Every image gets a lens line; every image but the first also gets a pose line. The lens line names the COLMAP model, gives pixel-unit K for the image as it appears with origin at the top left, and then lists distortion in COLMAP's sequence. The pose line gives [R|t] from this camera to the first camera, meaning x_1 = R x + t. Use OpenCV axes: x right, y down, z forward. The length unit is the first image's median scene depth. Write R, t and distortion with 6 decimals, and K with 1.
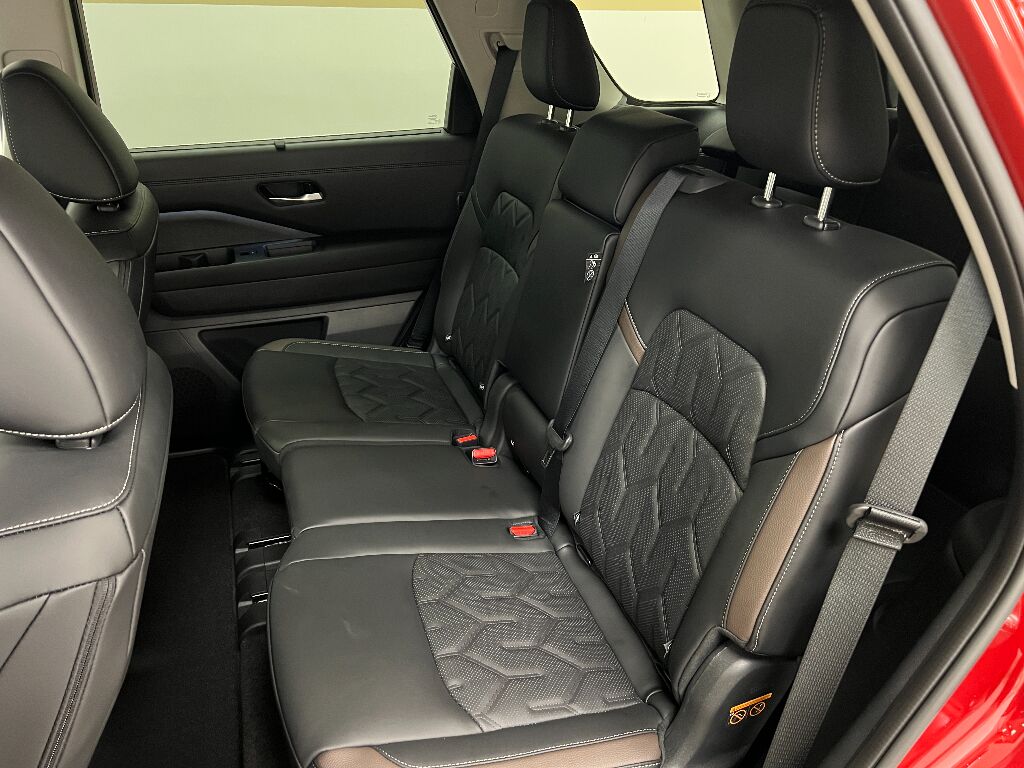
lens RADIAL K [[766.3, 0, 515.2], [0, 766.3, 387.6], [0, 0, 1]] dist [0.083179, -0.115315]
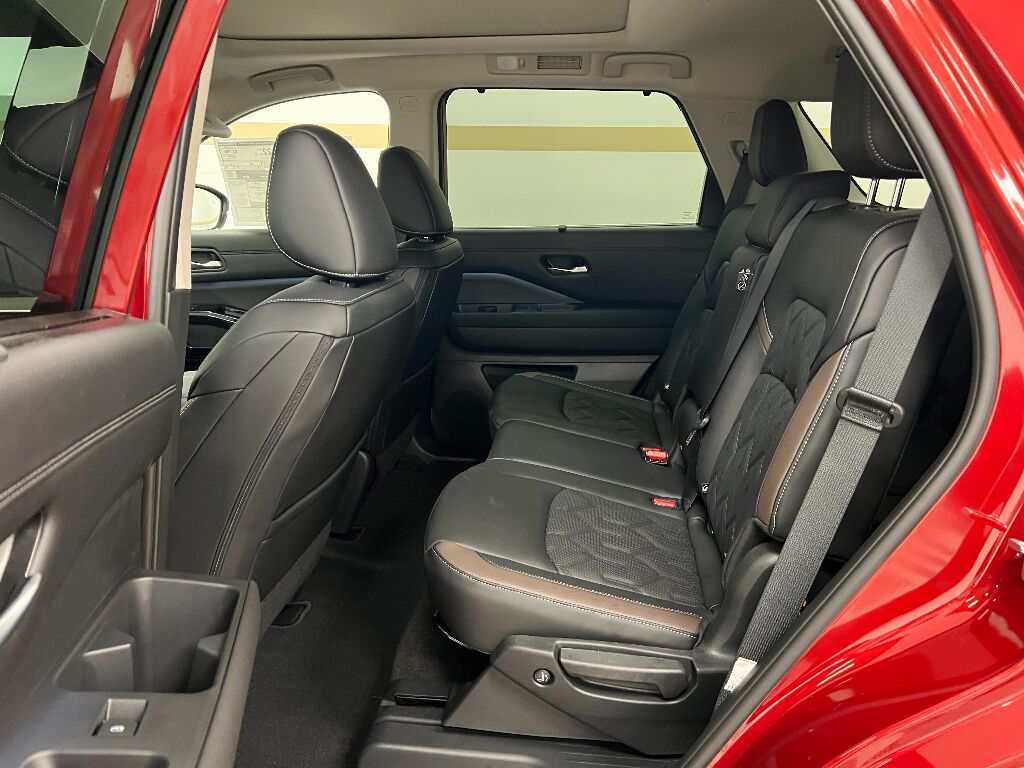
lens RADIAL K [[766.3, 0, 515.2], [0, 766.3, 387.6], [0, 0, 1]] dist [0.083179, -0.115315]
pose [[0.901567, 0.107495, -0.419071, 0.209123], [-0.197174, 0.964287, -0.176841, 0.203016], [0.385096, 0.242064, 0.890565, -0.128476]]
